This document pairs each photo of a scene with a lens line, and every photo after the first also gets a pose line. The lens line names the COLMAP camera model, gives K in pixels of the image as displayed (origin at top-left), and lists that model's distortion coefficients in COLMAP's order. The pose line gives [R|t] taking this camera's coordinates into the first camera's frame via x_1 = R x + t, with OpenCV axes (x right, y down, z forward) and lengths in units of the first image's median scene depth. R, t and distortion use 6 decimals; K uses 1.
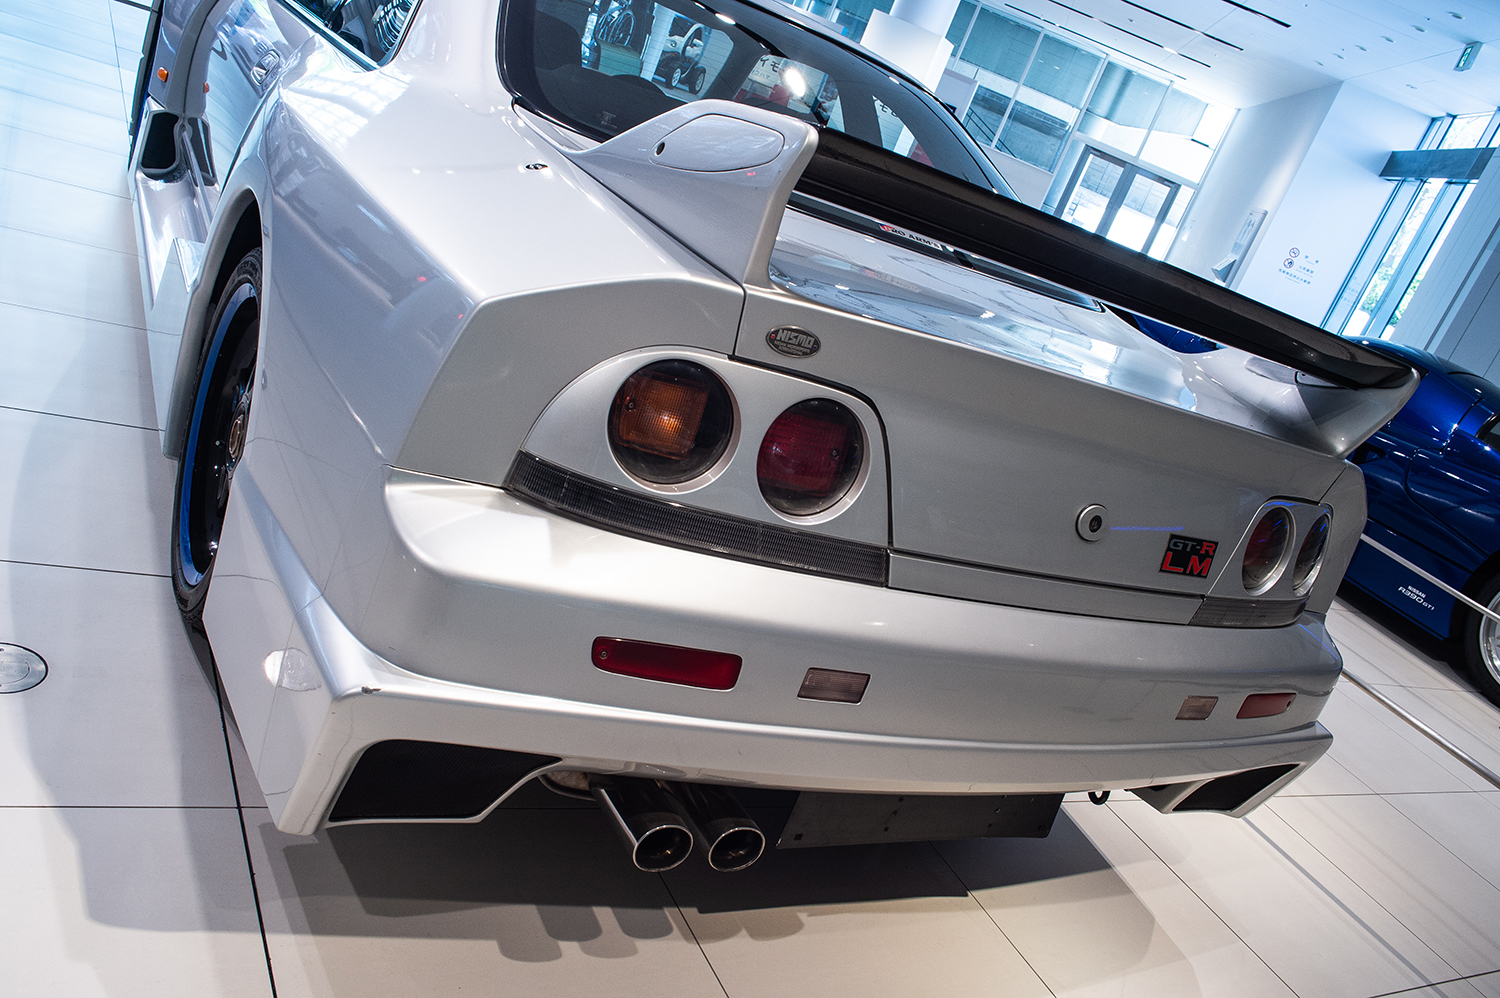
lens RADIAL K [[1210.2, 0, 750.4], [0, 1210.2, 499.2], [0, 0, 1]] dist [-0.111554, 0.043814]
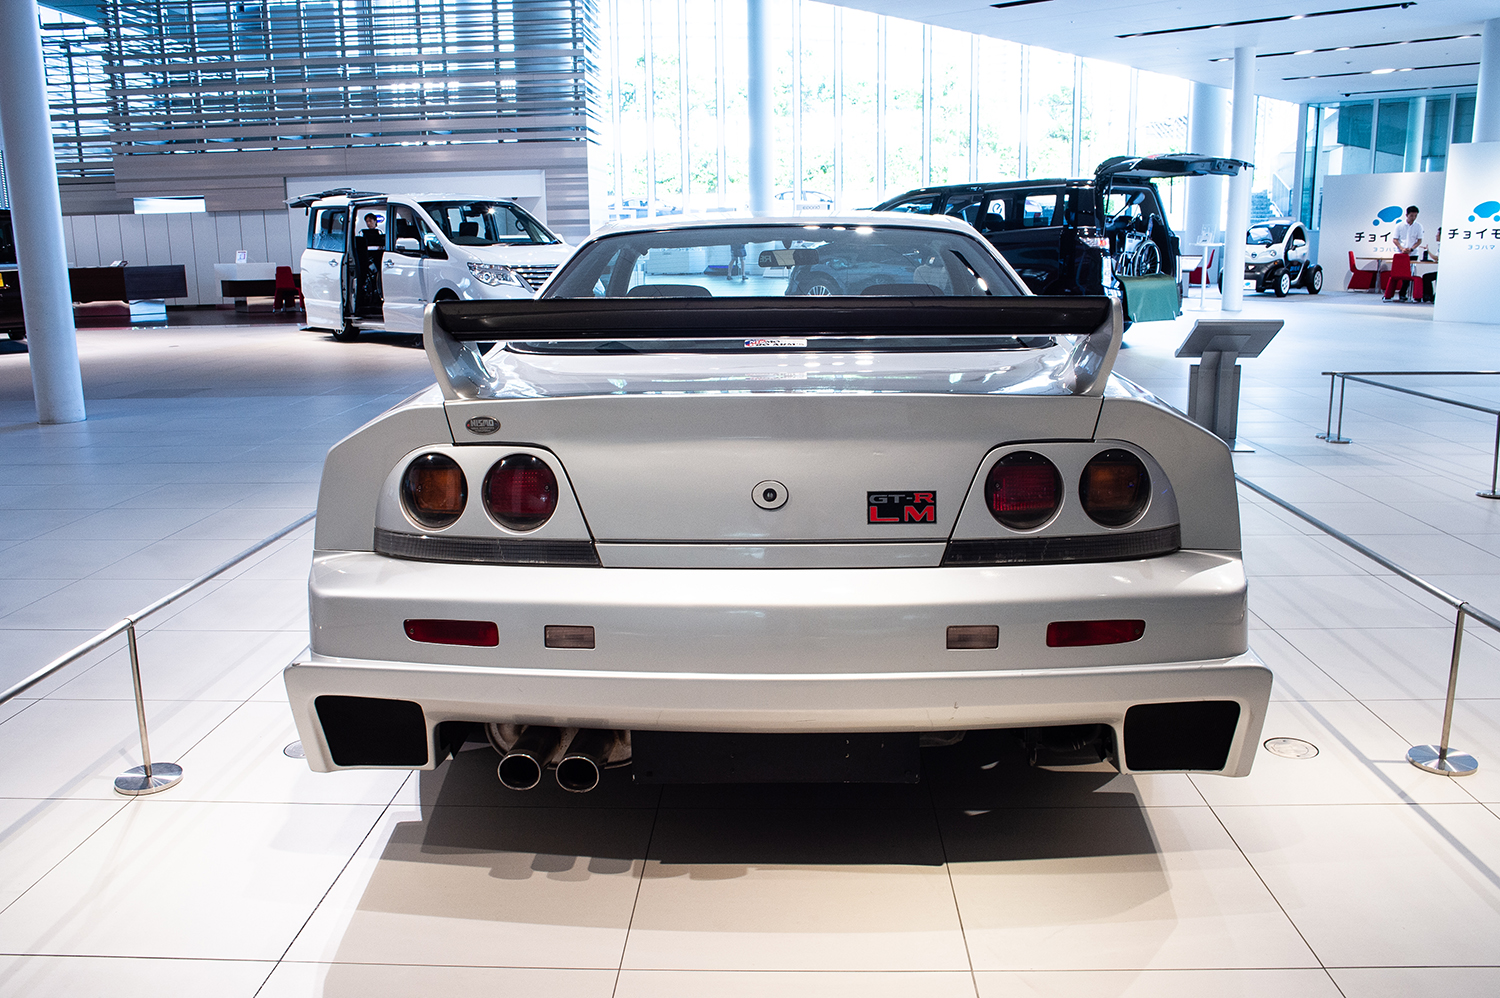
lens RADIAL K [[1210.2, 0, 751.9], [0, 1210.2, 504.9], [0, 0, 1]] dist [-0.111554, 0.043814]
pose [[0.797115, -0.263226, -0.543434, 0.922140], [0.129959, 0.953677, -0.271313, 0.361762], [0.589677, 0.145644, 0.794398, -0.061041]]
